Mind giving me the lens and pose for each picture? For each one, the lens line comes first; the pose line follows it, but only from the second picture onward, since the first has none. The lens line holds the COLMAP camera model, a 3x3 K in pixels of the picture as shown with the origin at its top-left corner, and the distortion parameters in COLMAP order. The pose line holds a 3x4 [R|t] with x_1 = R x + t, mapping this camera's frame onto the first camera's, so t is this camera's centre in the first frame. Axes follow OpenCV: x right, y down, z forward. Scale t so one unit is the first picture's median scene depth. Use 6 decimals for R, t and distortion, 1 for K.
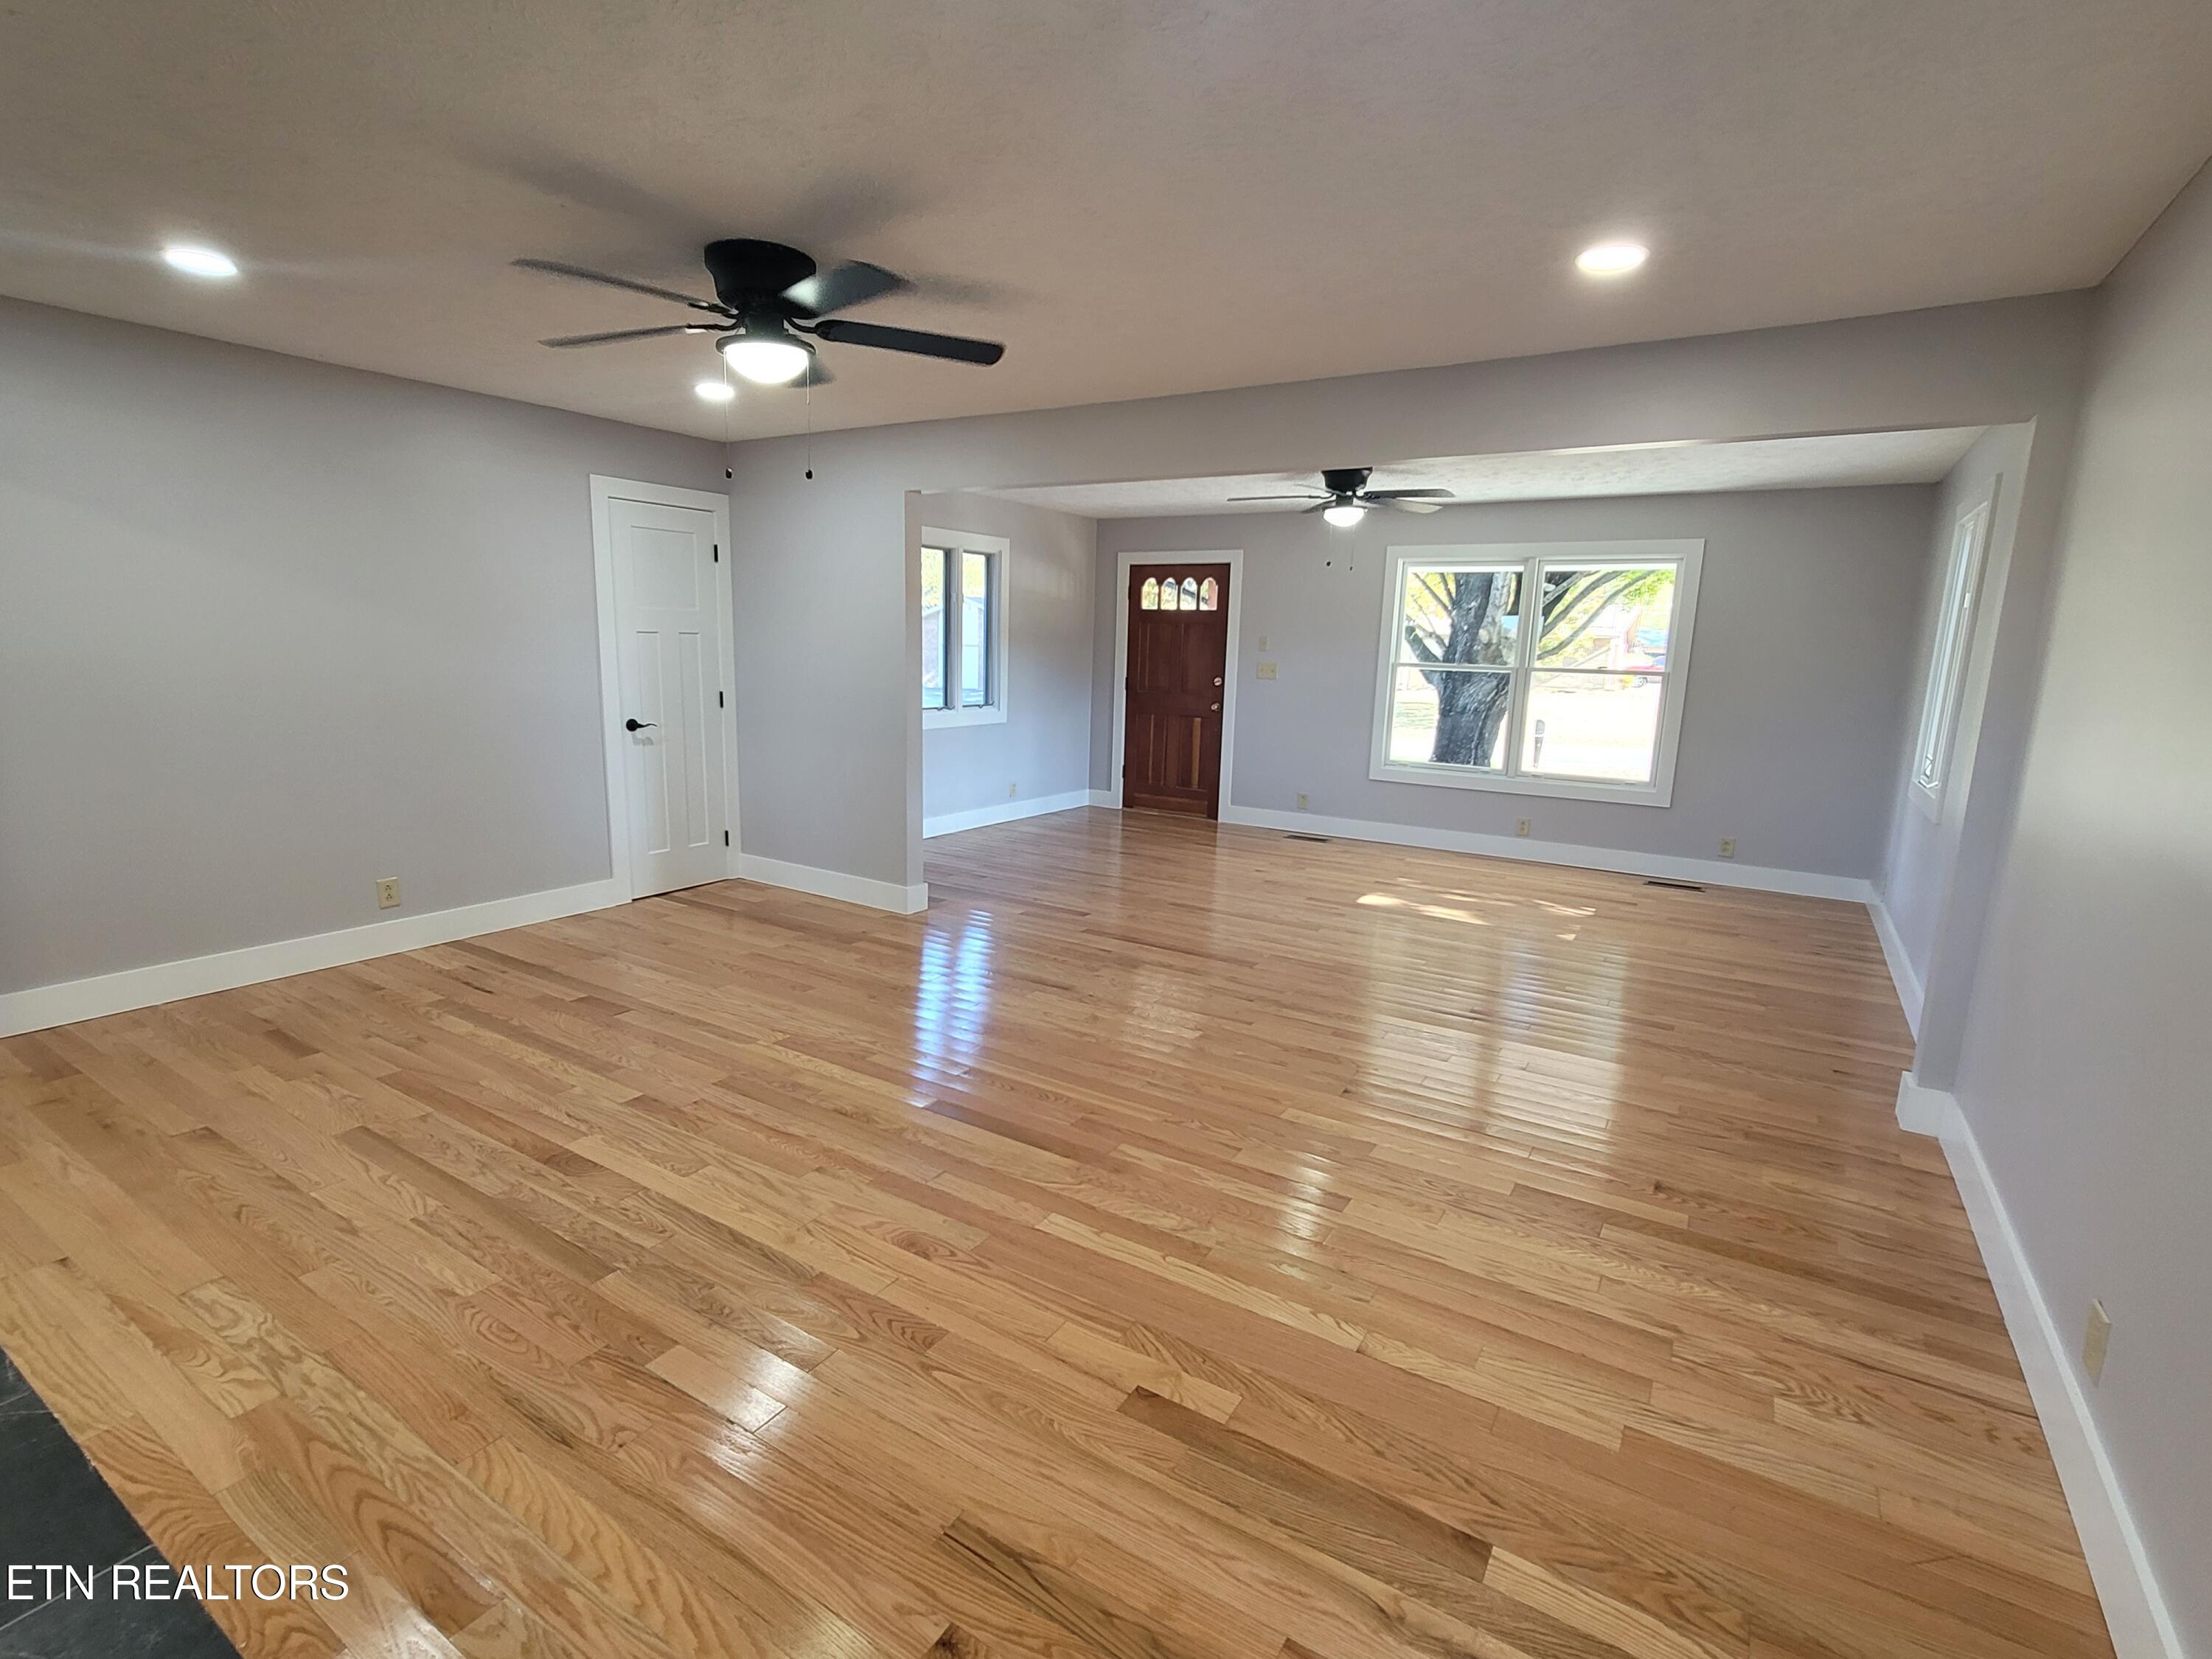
lens RADIAL K [[1044.4, 0, 1104.5], [0, 1044.4, 833.4], [0, 0, 1]] dist [-0.000965, 0.000240]
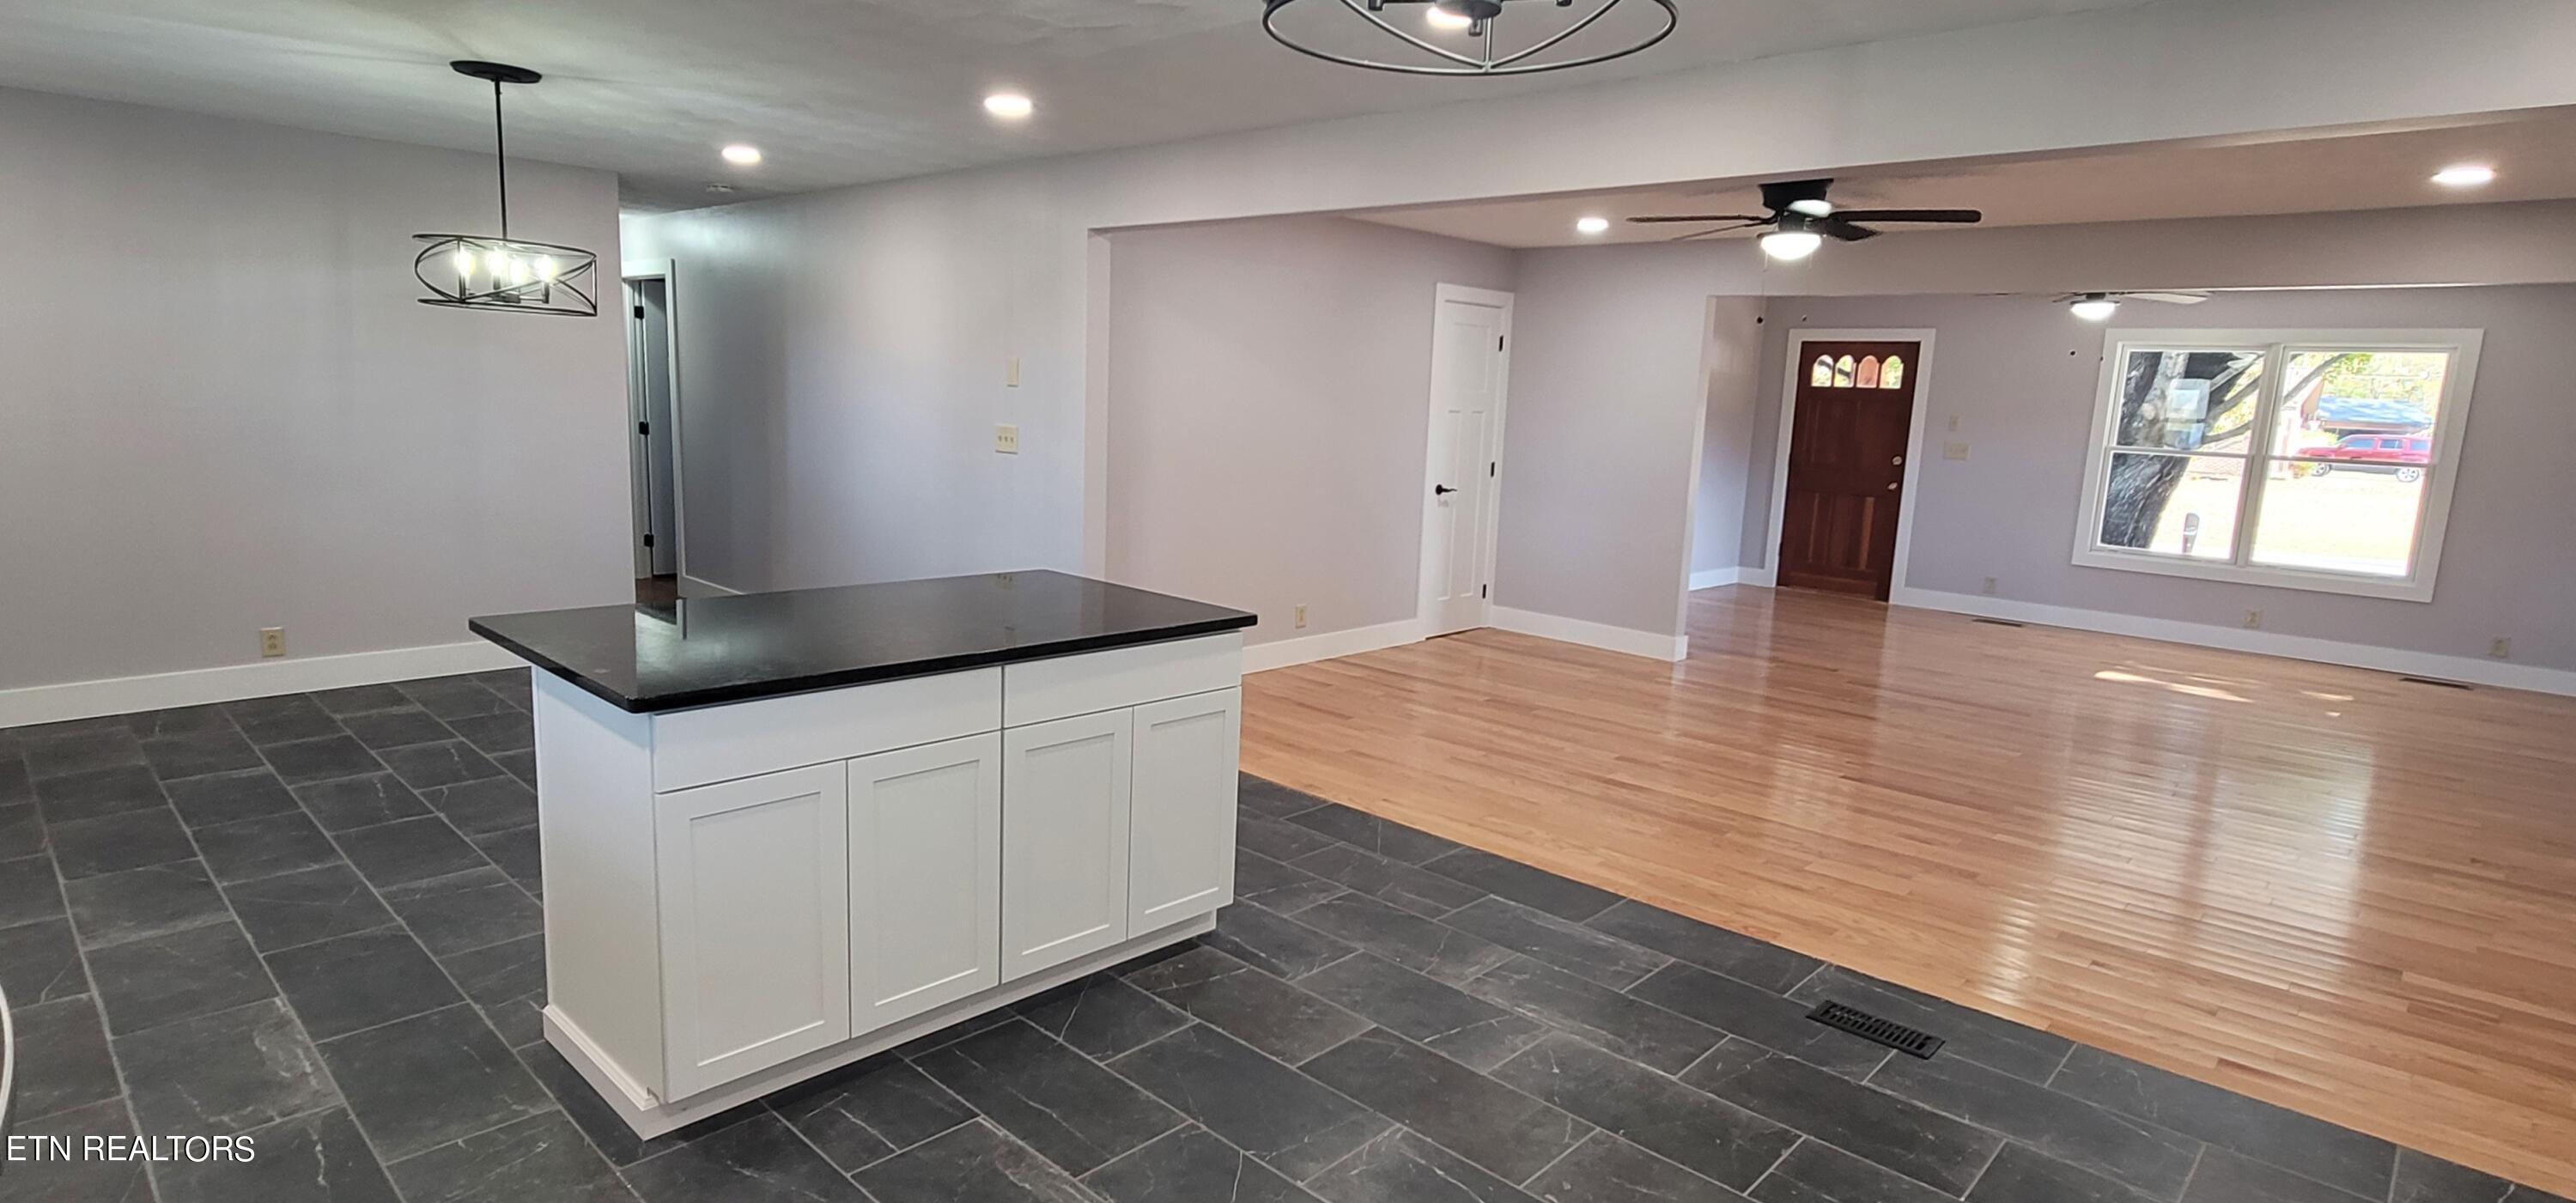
lens RADIAL K [[1299.0, 0, 1288.0], [0, 1299.0, 601.5], [0, 0, 1]] dist [-0.000312, -0.000059]
pose [[0.981169, 0.043270, -0.188240, -0.318452], [-0.048152, 0.998610, -0.021435, 0.059311], [0.187051, 0.030096, 0.981889, -0.444534]]
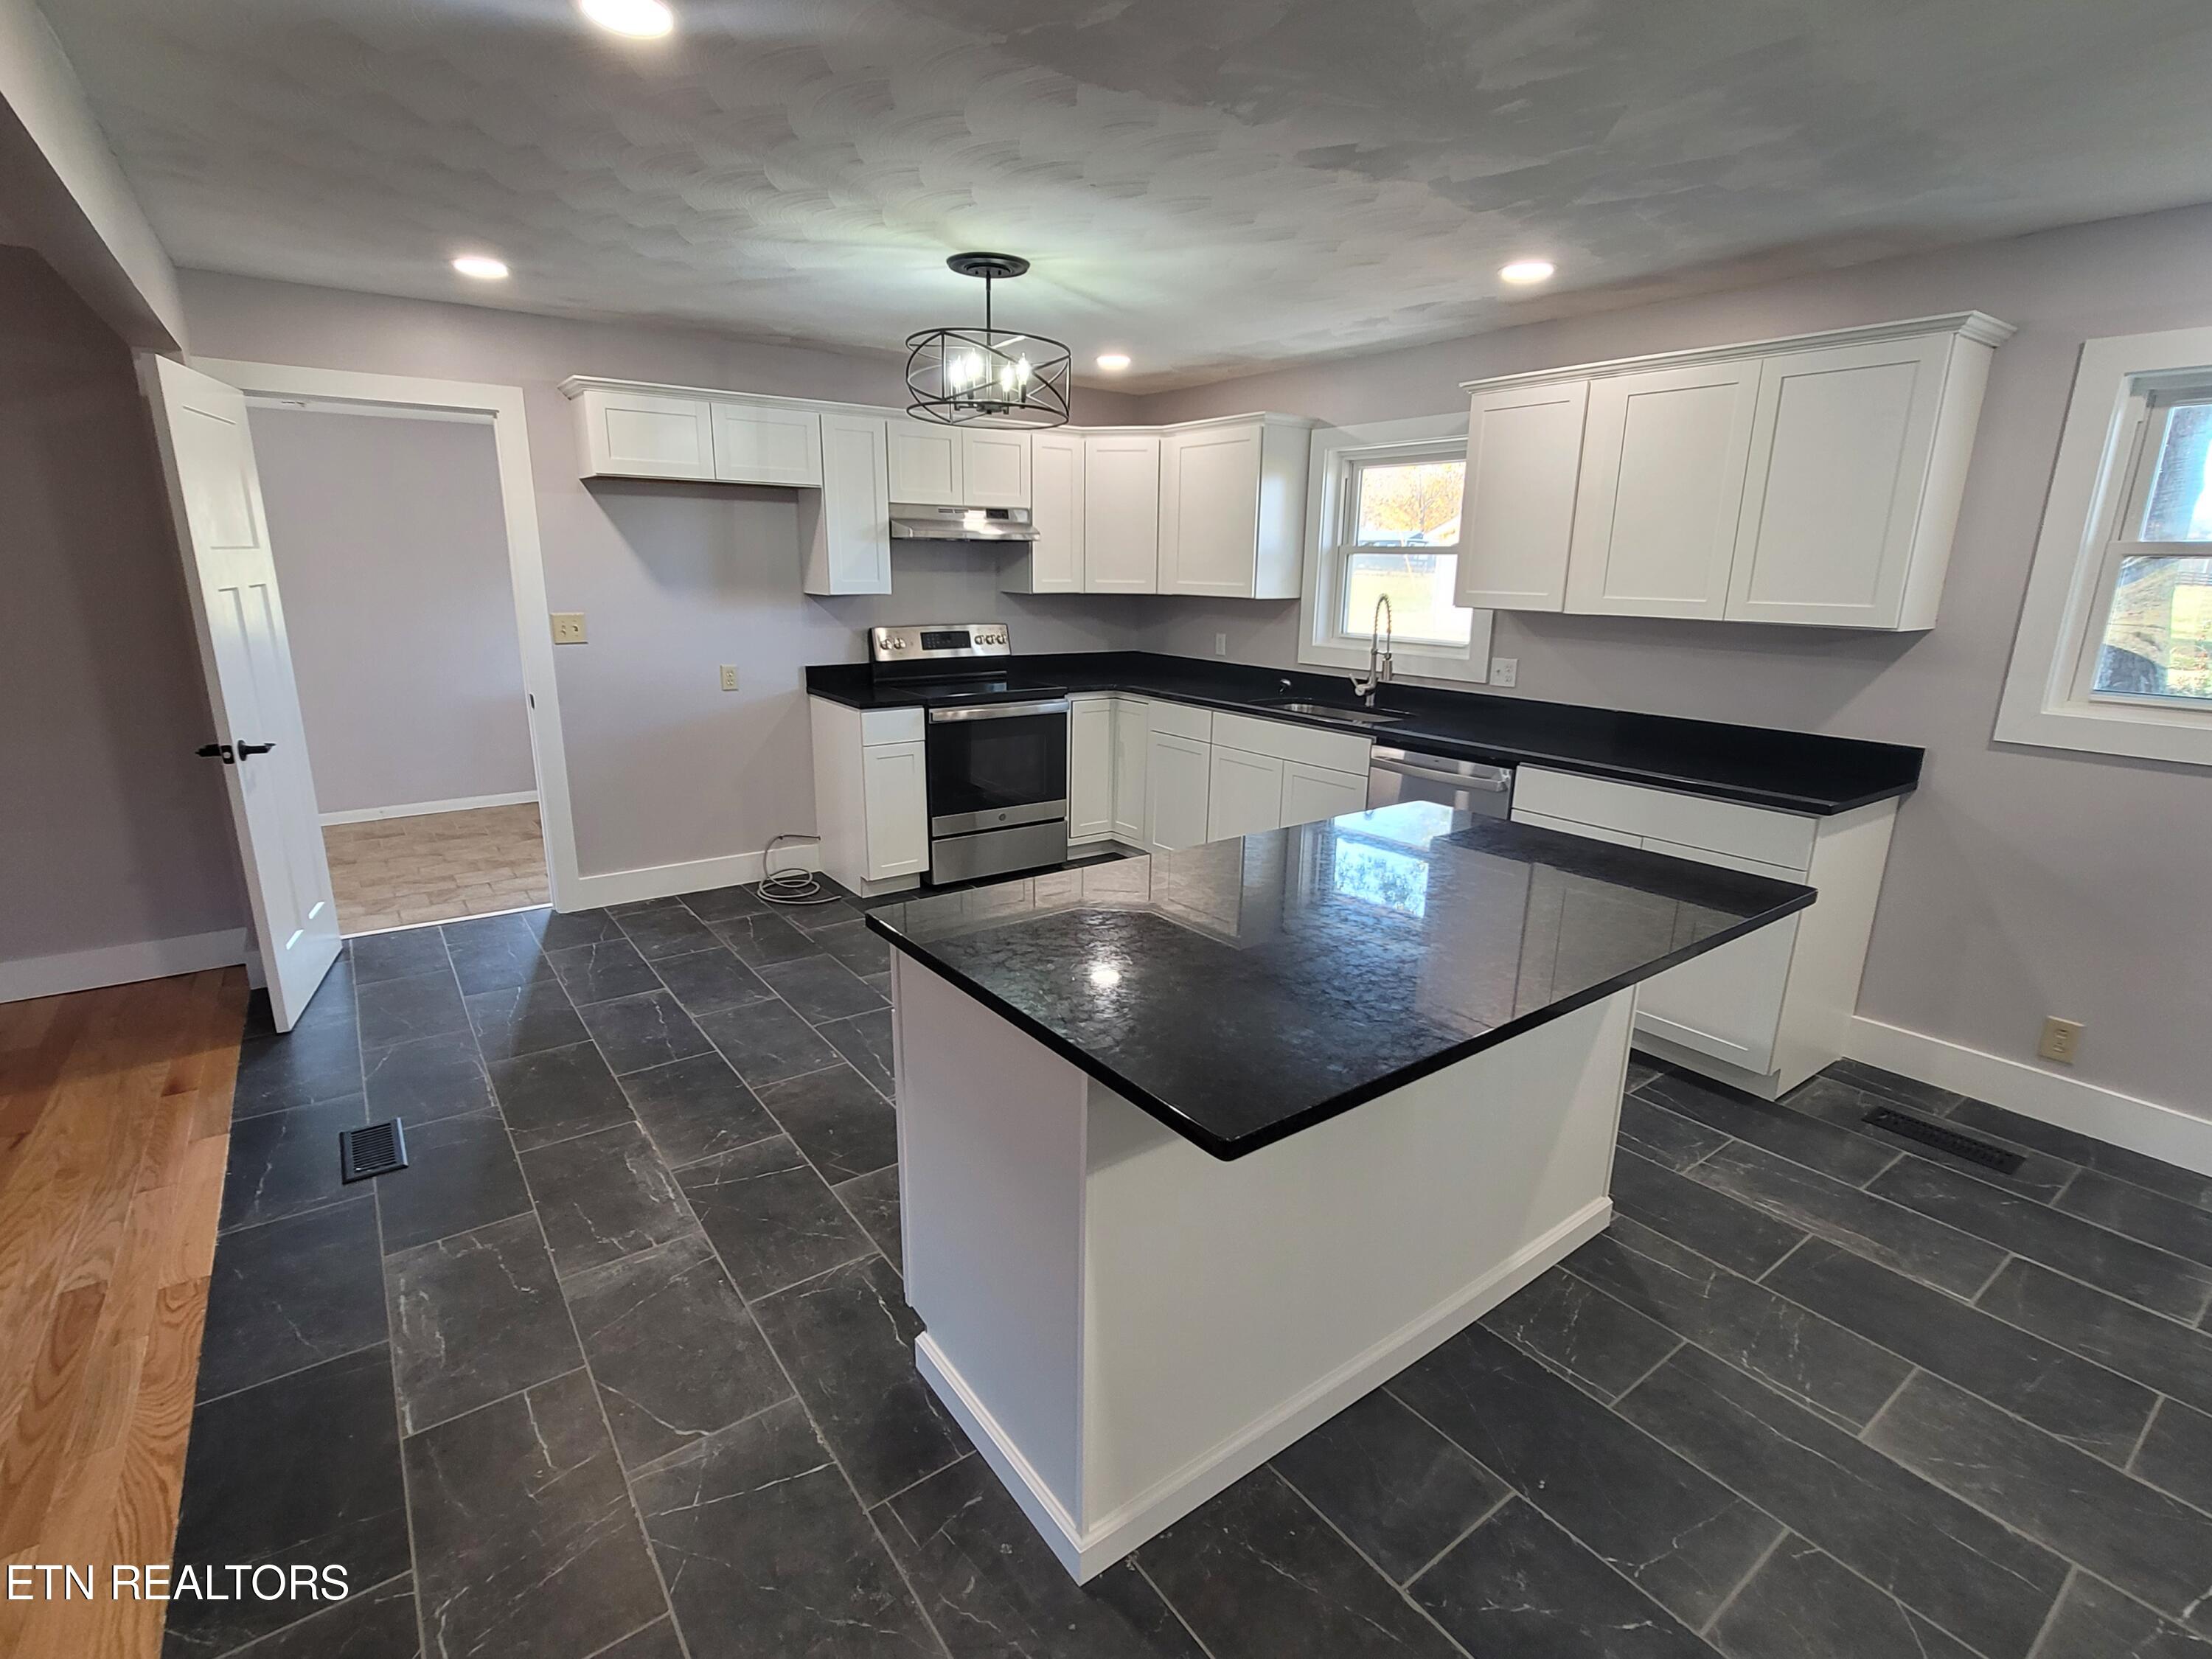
lens RADIAL K [[1044.4, 0, 1104.5], [0, 1044.4, 833.4], [0, 0, 1]] dist [-0.000965, 0.000240]
pose [[-0.930453, -0.131627, 0.341952, -0.626920], [0.026446, 0.906689, 0.420970, -0.105761], [-0.365455, 0.400736, -0.840151, 0.389706]]
